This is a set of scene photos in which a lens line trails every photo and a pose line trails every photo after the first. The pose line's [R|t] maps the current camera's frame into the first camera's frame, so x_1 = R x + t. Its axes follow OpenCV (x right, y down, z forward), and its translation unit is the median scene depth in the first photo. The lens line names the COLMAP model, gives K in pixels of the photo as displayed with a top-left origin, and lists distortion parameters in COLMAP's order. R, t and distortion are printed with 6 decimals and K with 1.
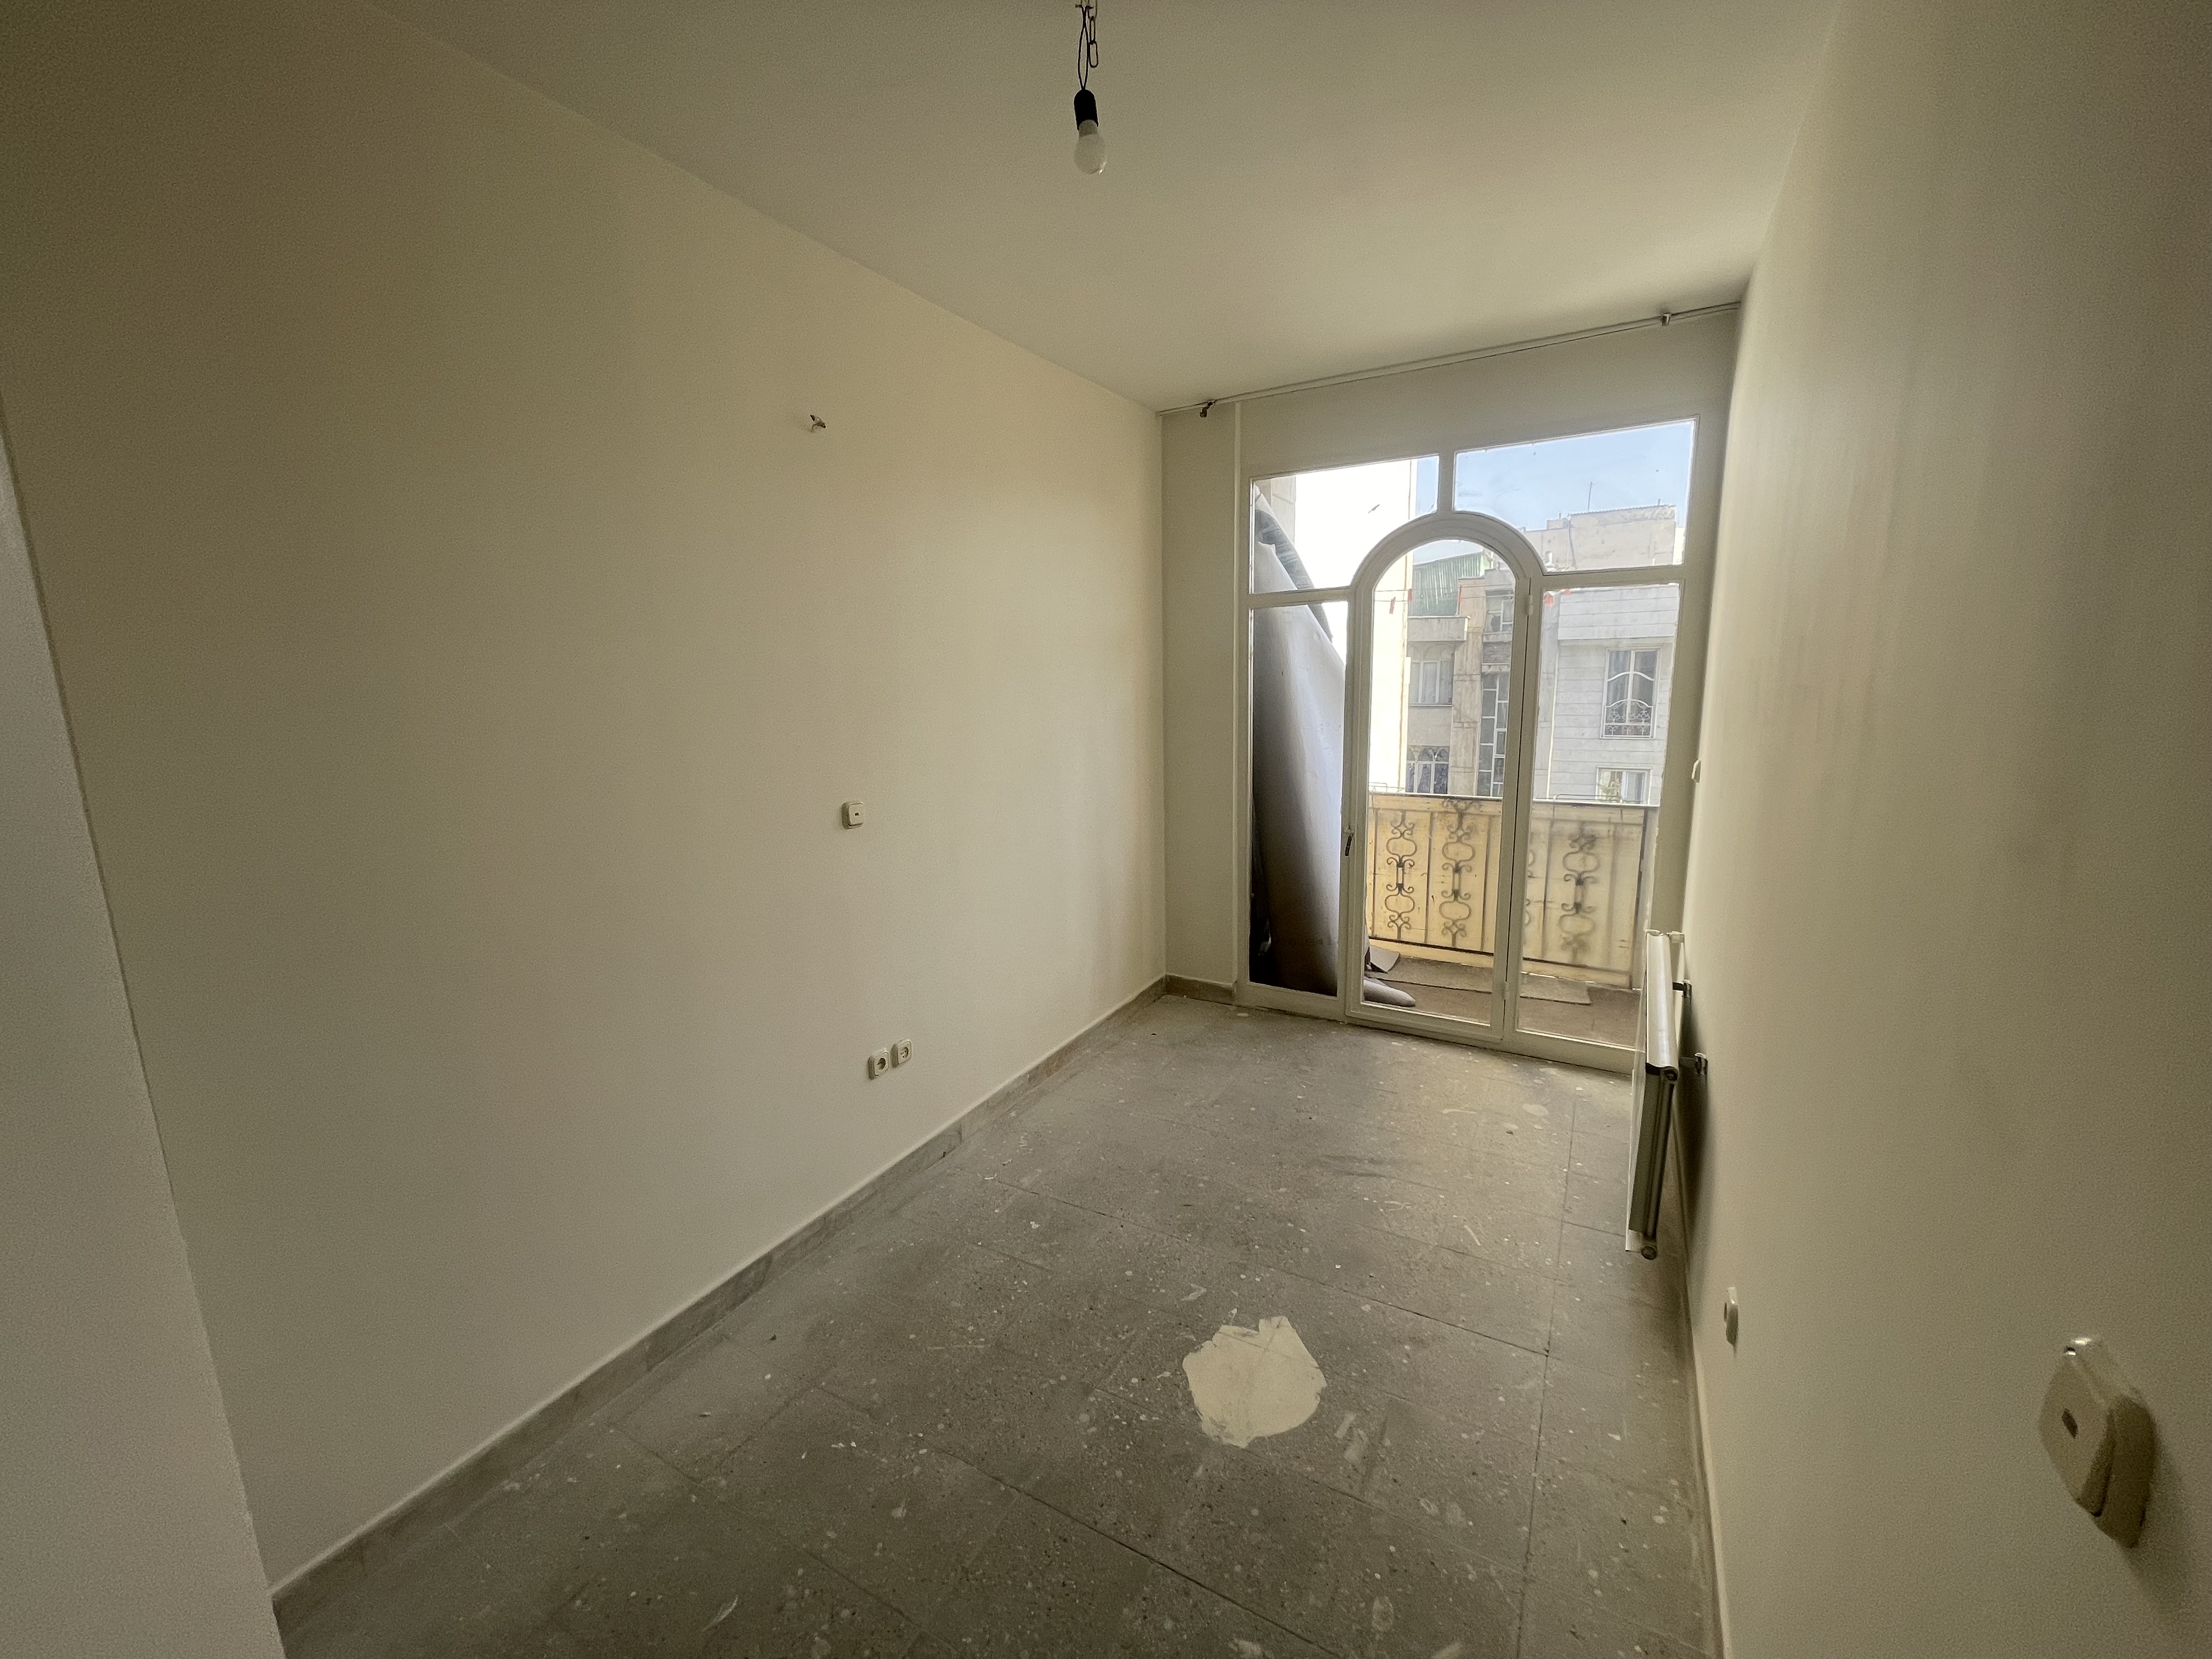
lens RADIAL K [[886.0, 0, 1101.3], [0, 886.0, 834.9], [0, 0, 1]] dist [-0.002457, -0.000197]
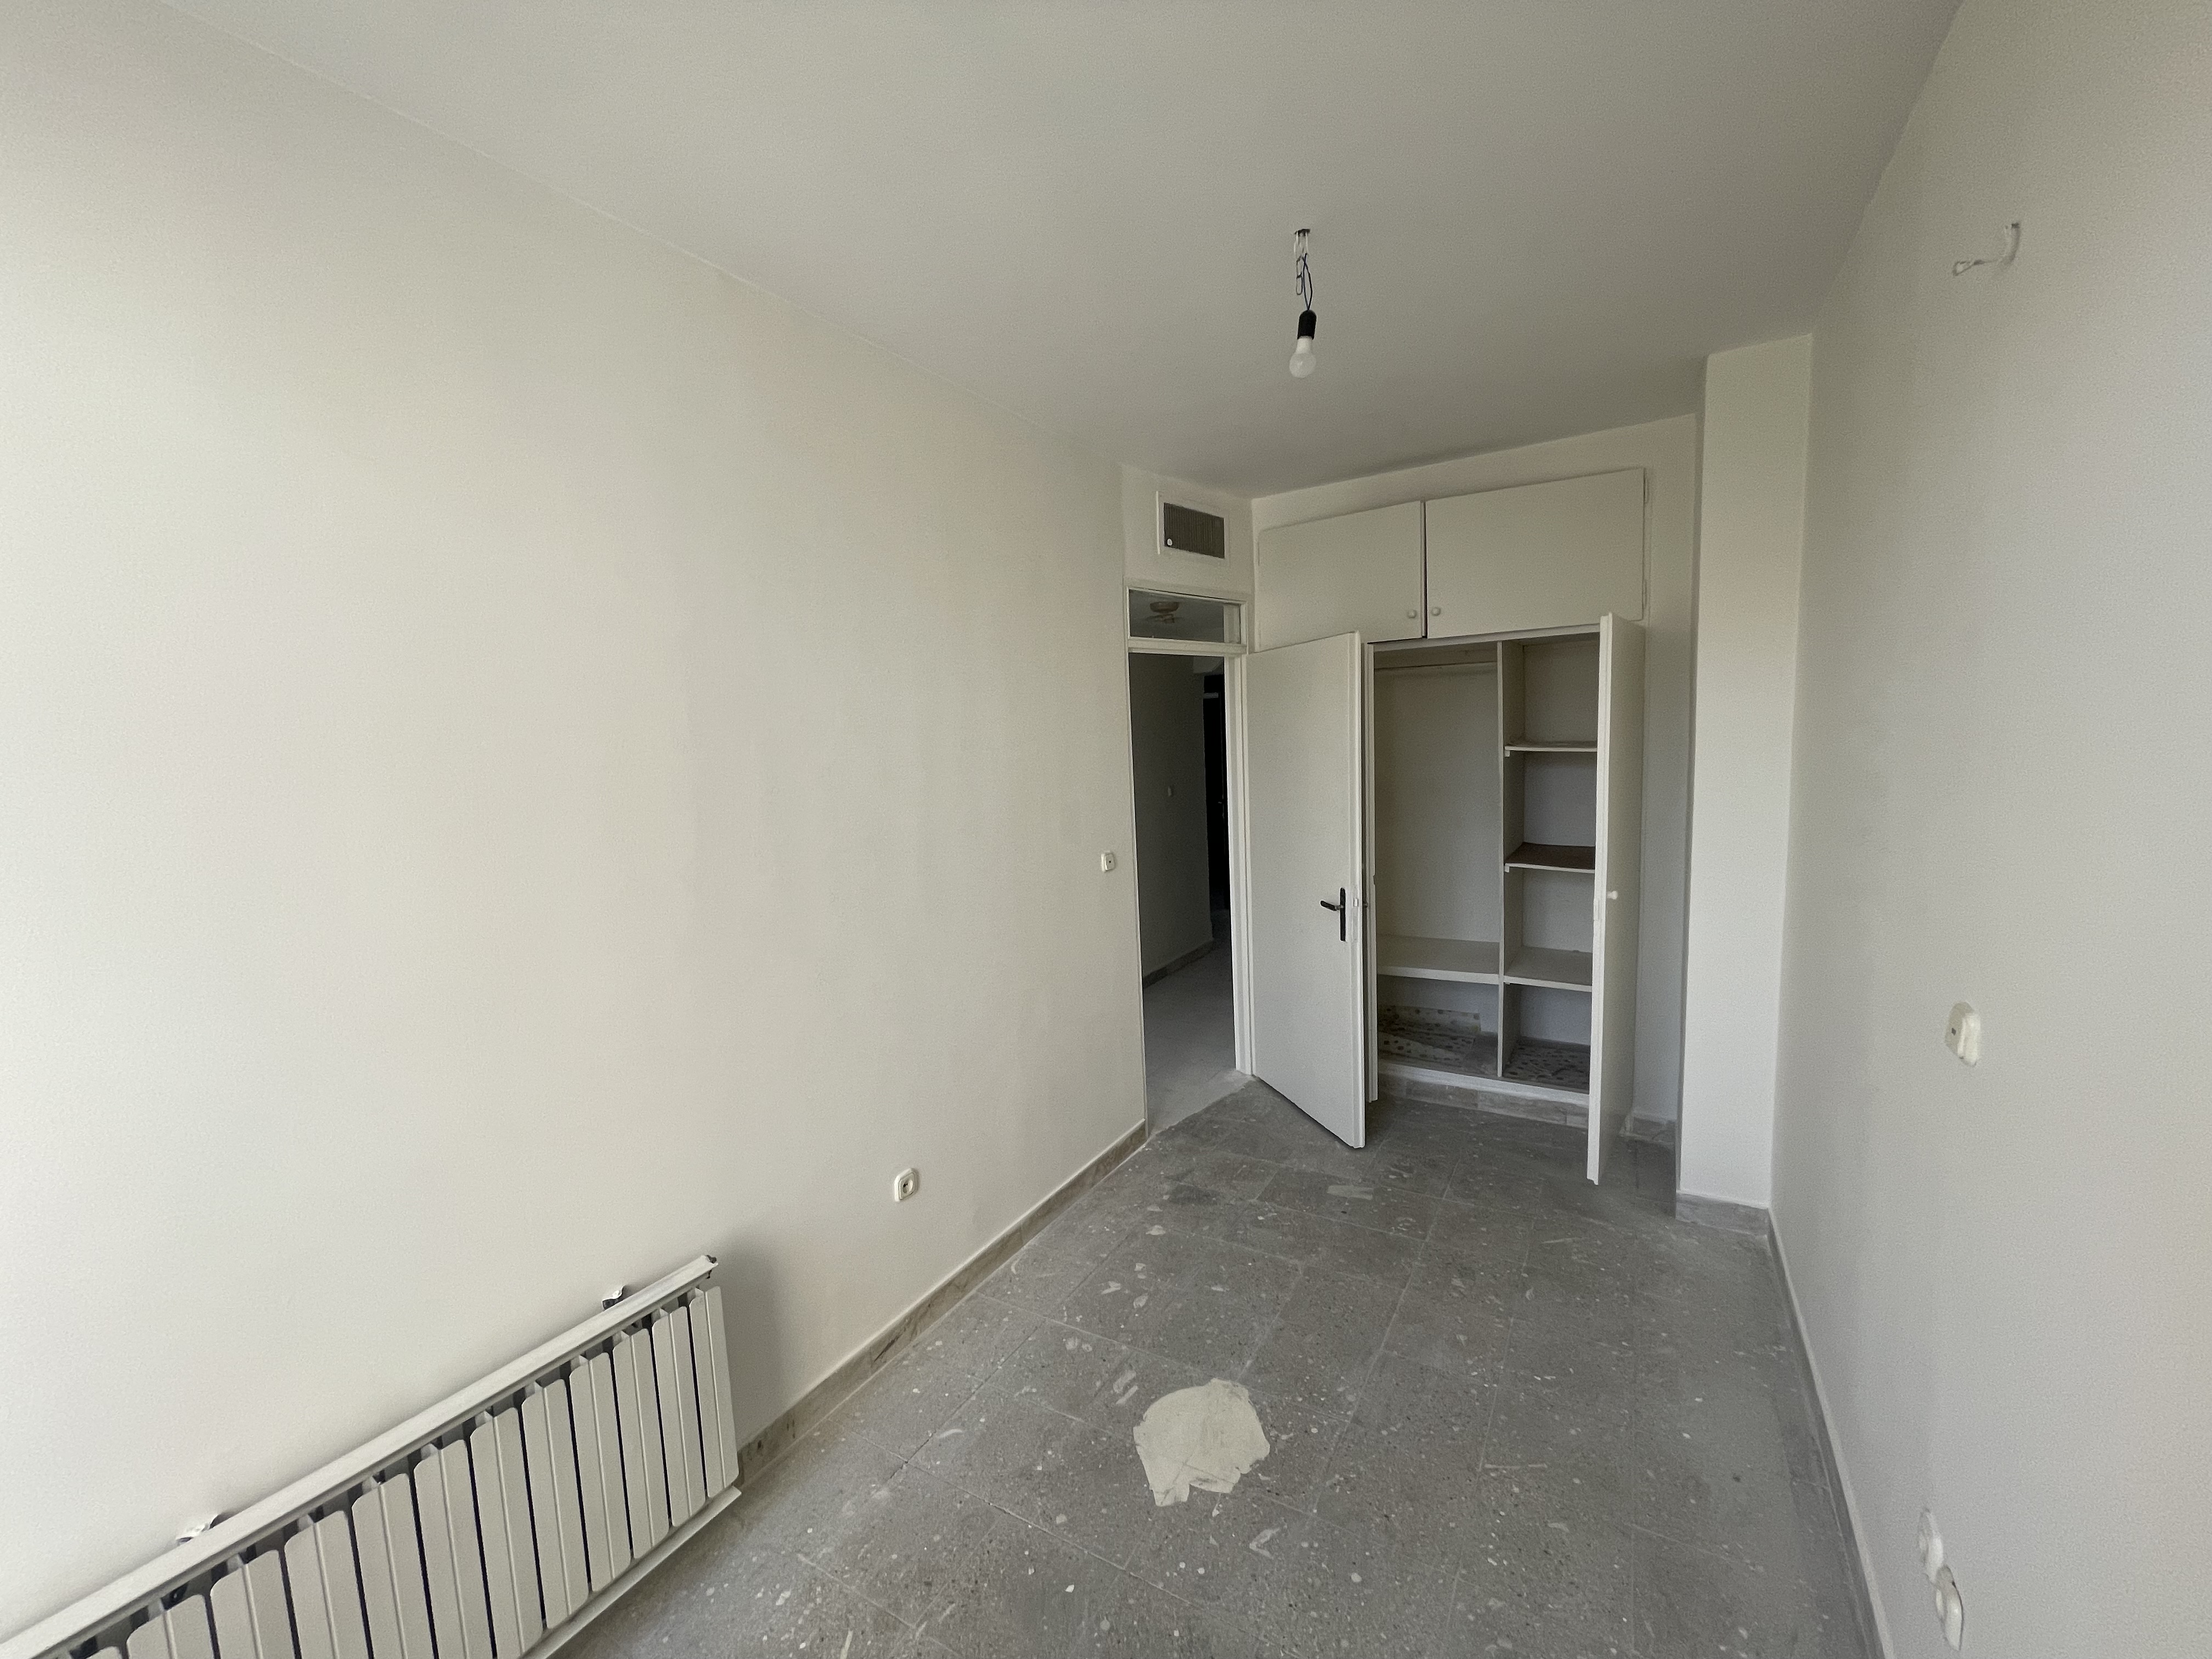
lens RADIAL K [[886.0, 0, 1101.3], [0, 886.0, 834.9], [0, 0, 1]] dist [-0.002457, -0.000197]
pose [[-0.997807, 0.060264, 0.027375, 0.218053], [0.065628, 0.954528, 0.290809, -0.377004], [-0.008604, 0.291968, -0.956389, 1.797214]]
